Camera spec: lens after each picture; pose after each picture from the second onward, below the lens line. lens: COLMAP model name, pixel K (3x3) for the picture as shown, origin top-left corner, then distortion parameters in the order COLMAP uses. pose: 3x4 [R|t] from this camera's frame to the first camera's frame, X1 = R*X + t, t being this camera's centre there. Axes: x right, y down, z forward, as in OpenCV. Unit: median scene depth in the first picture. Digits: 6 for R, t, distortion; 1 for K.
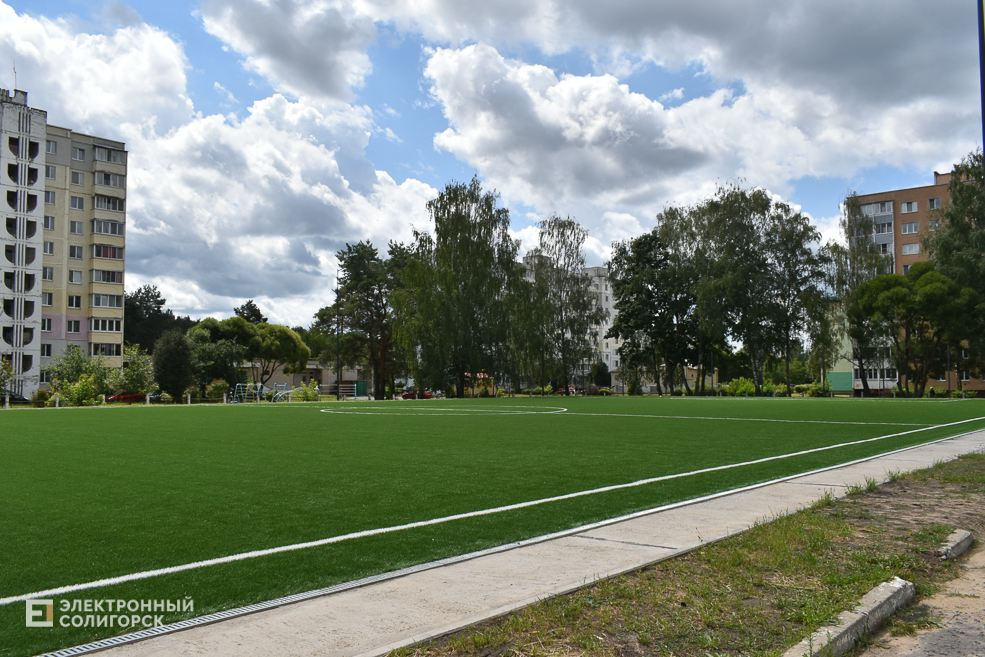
lens RADIAL K [[826.2, 0, 492.5], [0, 826.2, 328.5], [0, 0, 1]] dist [-0.006277, 0.000533]
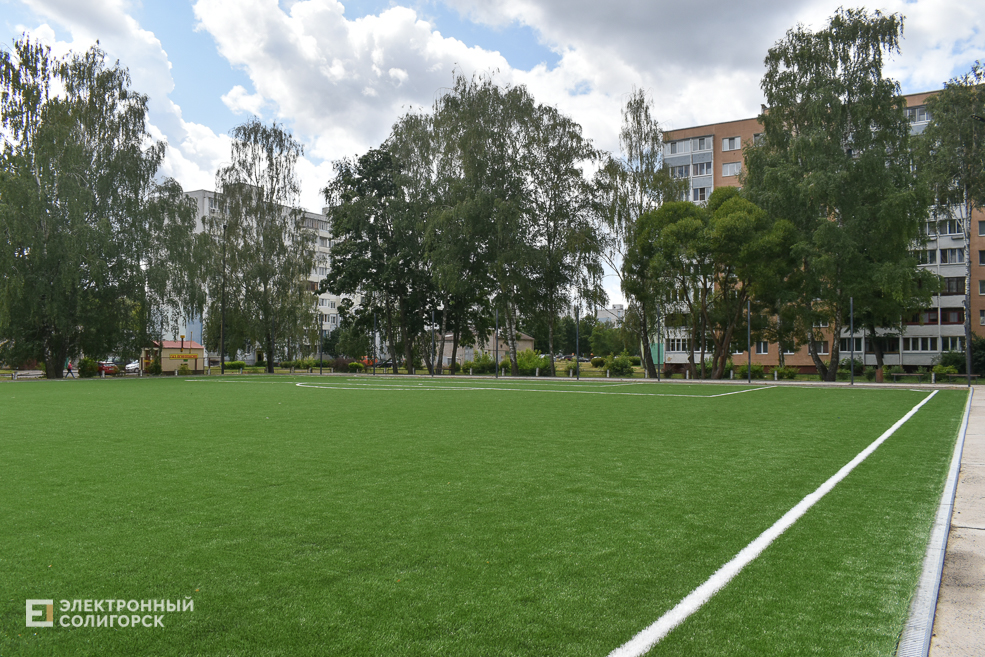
lens RADIAL K [[757.2, 0, 492.5], [0, 757.2, 328.5], [0, 0, 1]] dist [-0.015898, 0.005911]
pose [[0.992445, 0.010049, 0.122281, 0.205628], [-0.013915, 0.999429, 0.030799, 0.019979], [-0.121902, -0.032268, 0.992018, 0.317458]]
